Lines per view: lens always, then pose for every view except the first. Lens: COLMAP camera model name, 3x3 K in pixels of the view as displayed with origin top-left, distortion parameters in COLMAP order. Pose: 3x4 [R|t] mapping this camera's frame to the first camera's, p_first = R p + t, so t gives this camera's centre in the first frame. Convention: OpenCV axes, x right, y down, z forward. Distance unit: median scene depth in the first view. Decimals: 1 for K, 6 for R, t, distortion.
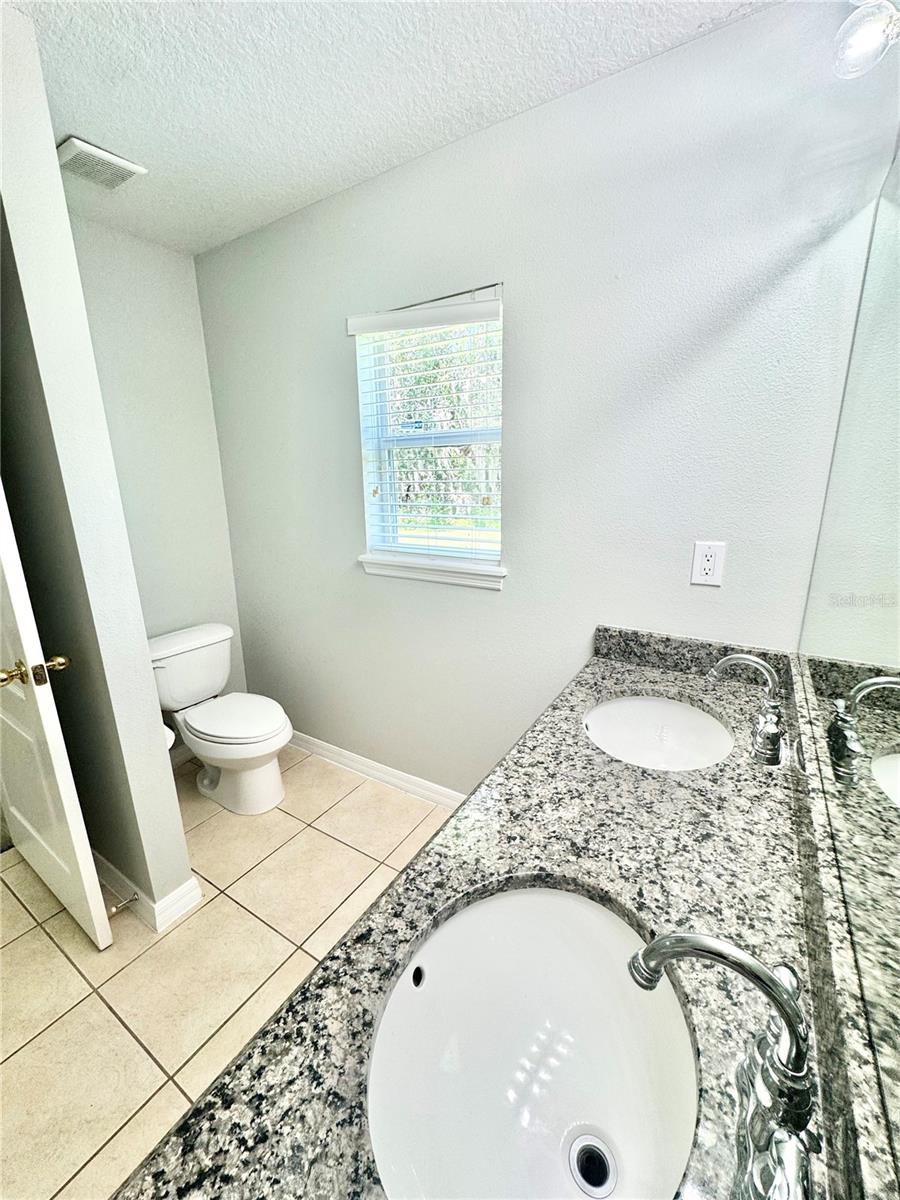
lens RADIAL K [[479.7, 0, 449.7], [0, 479.7, 599.6], [0, 0, 1]] dist [-0.006185, 0.000760]
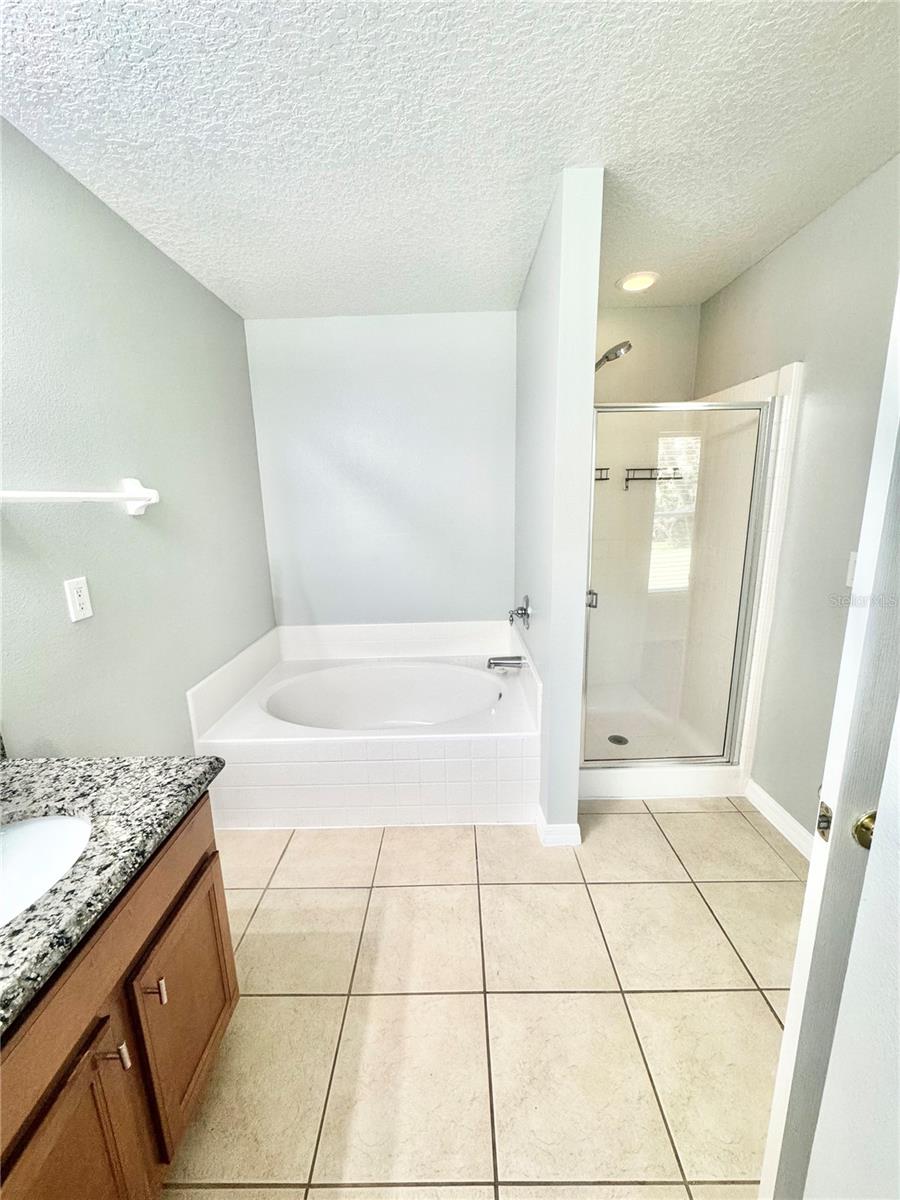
lens RADIAL K [[479.7, 0, 451.2], [0, 479.7, 599.2], [0, 0, 1]] dist [-0.006185, 0.000760]
pose [[-0.849362, 0.147043, -0.506914, -0.261240], [-0.098608, 0.899293, 0.426085, -0.350744], [0.518517, 0.411886, -0.749326, 1.307850]]
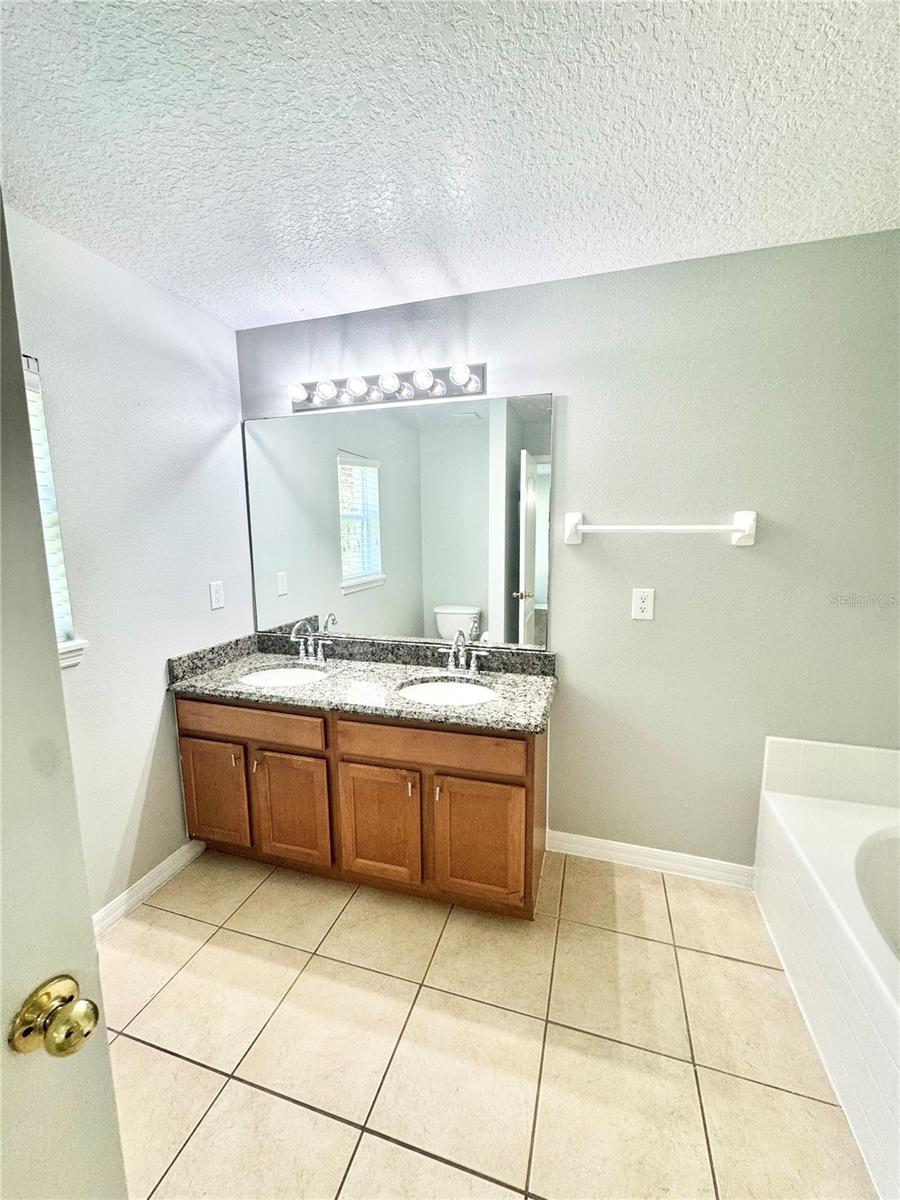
lens RADIAL K [[479.7, 0, 449.4], [0, 479.7, 600.3], [0, 0, 1]] dist [-0.006185, 0.000760]
pose [[-0.254230, -0.123277, 0.959255, -1.627253], [0.258939, 0.946957, 0.190323, -0.217113], [-0.931836, 0.296774, -0.208824, 0.796394]]
